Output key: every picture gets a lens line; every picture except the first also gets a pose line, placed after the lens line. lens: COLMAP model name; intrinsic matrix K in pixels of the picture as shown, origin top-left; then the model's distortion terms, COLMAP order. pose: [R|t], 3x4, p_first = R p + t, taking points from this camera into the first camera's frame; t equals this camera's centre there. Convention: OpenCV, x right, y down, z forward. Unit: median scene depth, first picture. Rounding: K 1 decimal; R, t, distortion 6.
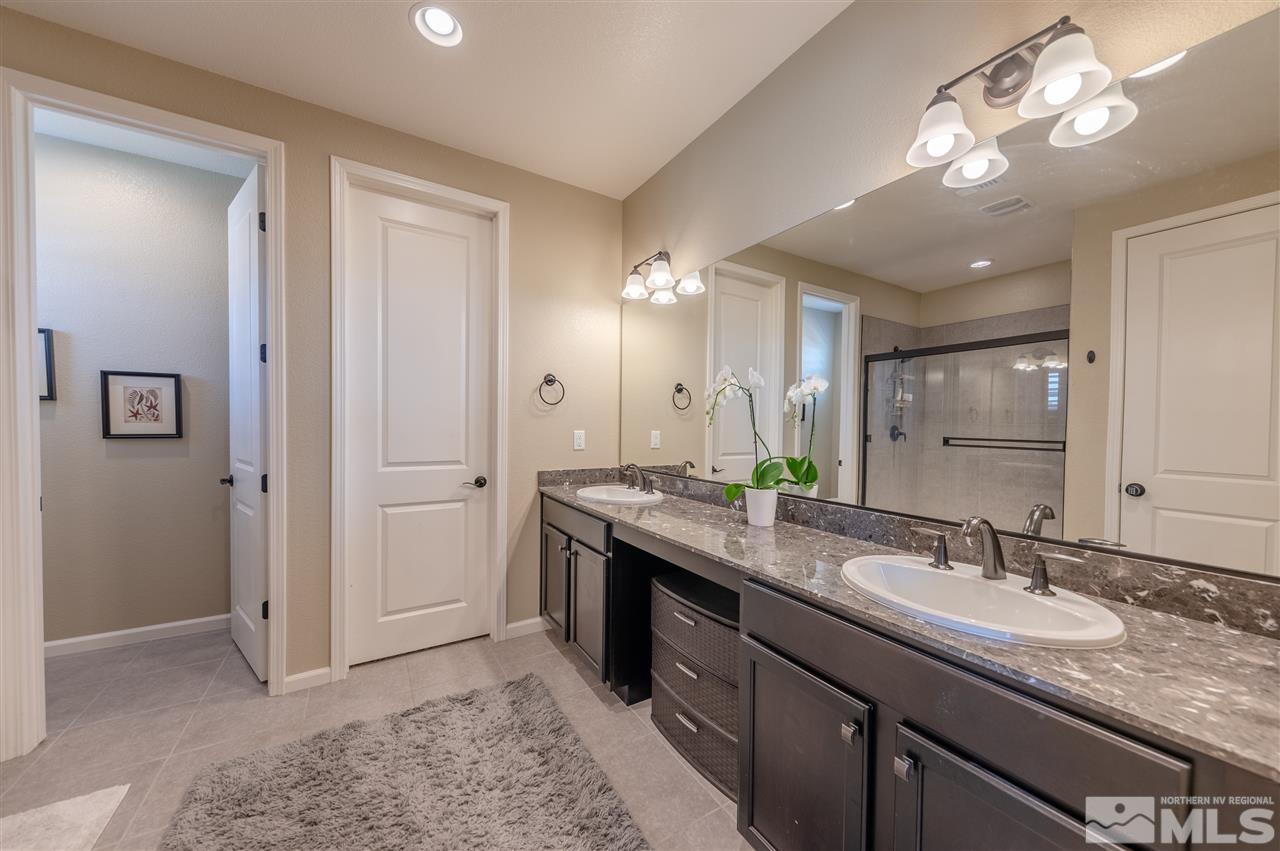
lens RADIAL K [[445.9, 0, 643.2], [0, 445.9, 428.2], [0, 0, 1]] dist [0.005057, -0.002675]
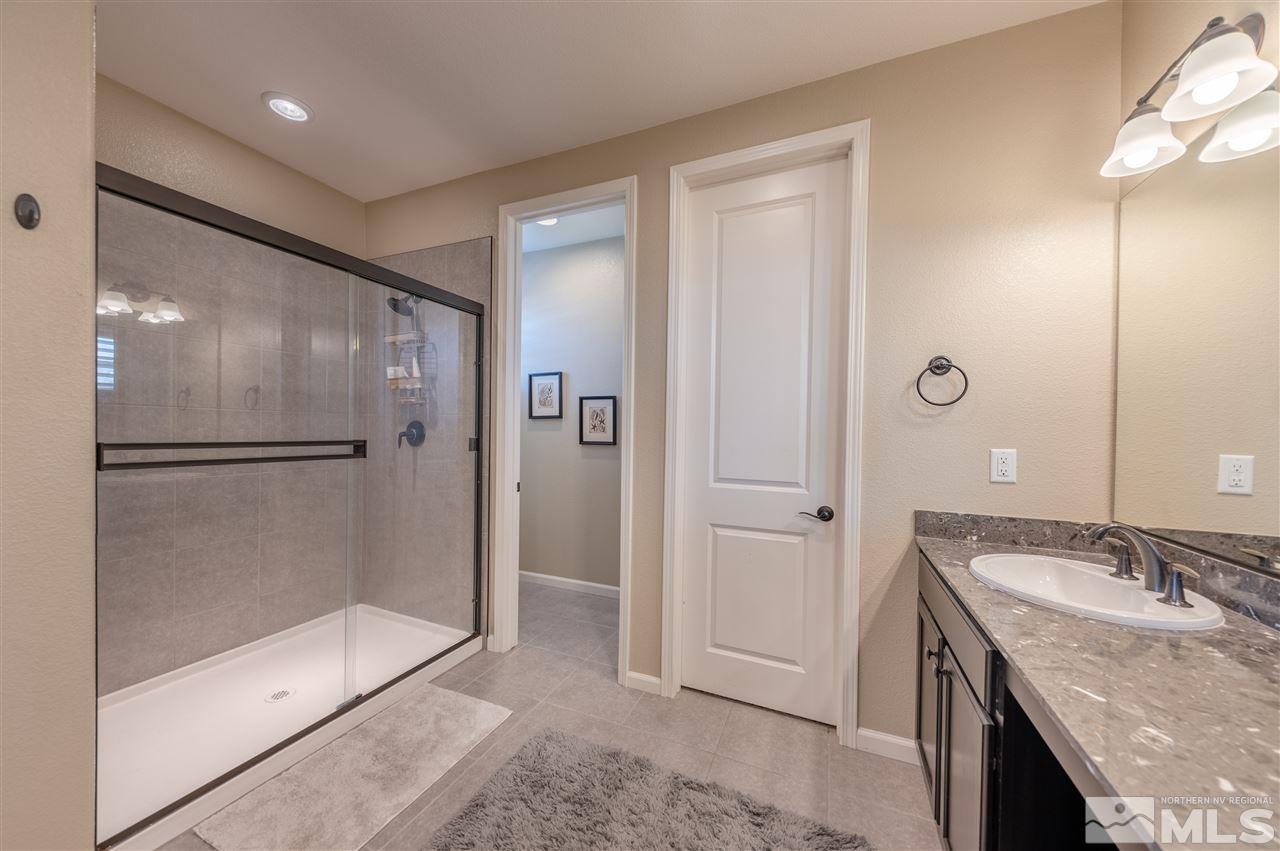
lens RADIAL K [[445.9, 0, 634.4], [0, 445.9, 432.1], [0, 0, 1]] dist [0.005057, -0.002675]
pose [[0.564164, 0.000485, -0.825662, 0.073353], [-0.015342, 0.999833, -0.009896, -0.003465], [0.825520, 0.018250, 0.564078, 0.333030]]
